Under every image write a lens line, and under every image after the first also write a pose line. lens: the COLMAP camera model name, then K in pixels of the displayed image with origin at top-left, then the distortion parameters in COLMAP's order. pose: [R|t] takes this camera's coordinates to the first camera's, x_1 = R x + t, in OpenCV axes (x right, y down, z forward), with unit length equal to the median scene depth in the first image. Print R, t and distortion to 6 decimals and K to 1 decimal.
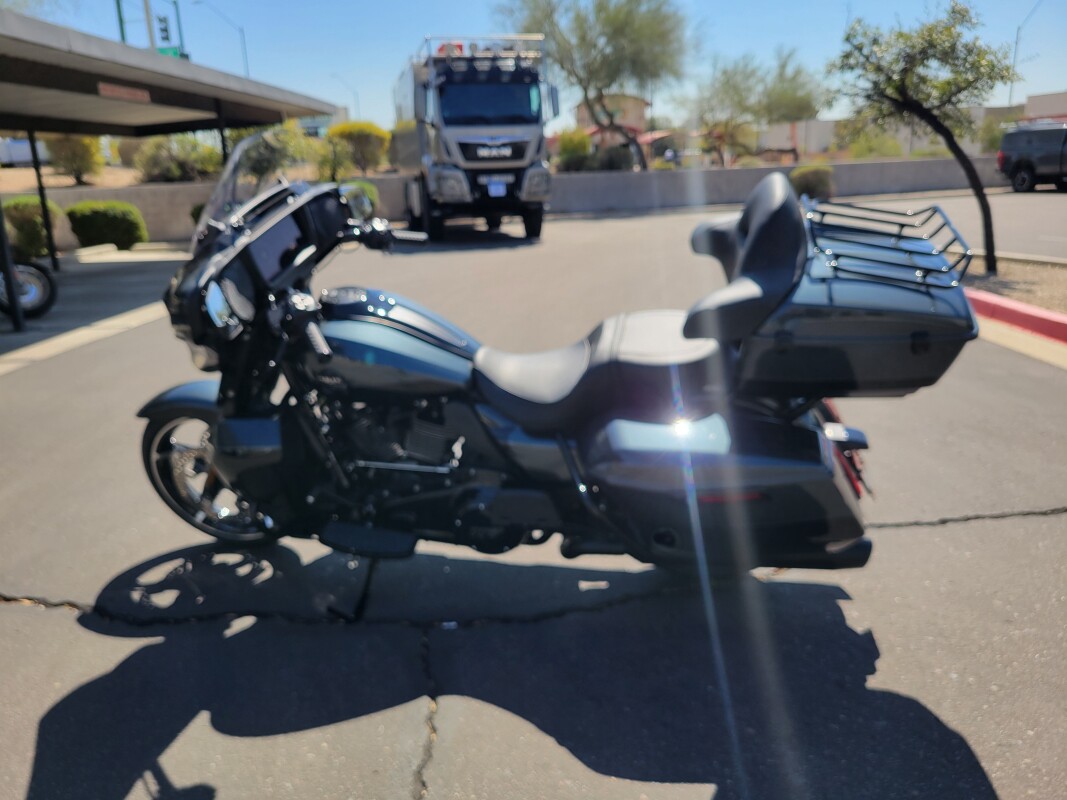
lens RADIAL K [[822.4, 0, 533.3], [0, 822.4, 420.1], [0, 0, 1]] dist [0.004670, 0.001836]
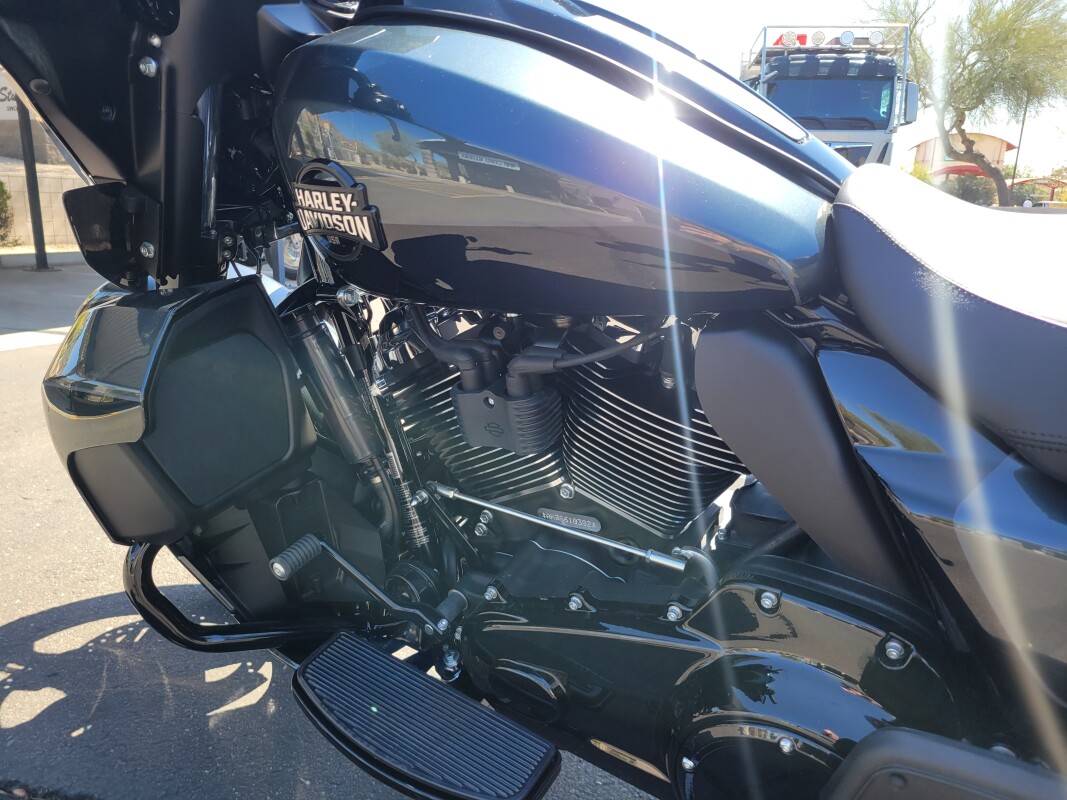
lens RADIAL K [[822.4, 0, 533.3], [0, 822.4, 420.1], [0, 0, 1]] dist [0.004670, 0.001836]
pose [[0.933752, 0.155909, -0.322178, -0.011797], [-0.170469, 0.985211, -0.017297, 0.003778], [0.314716, 0.071072, 0.946521, 0.125229]]
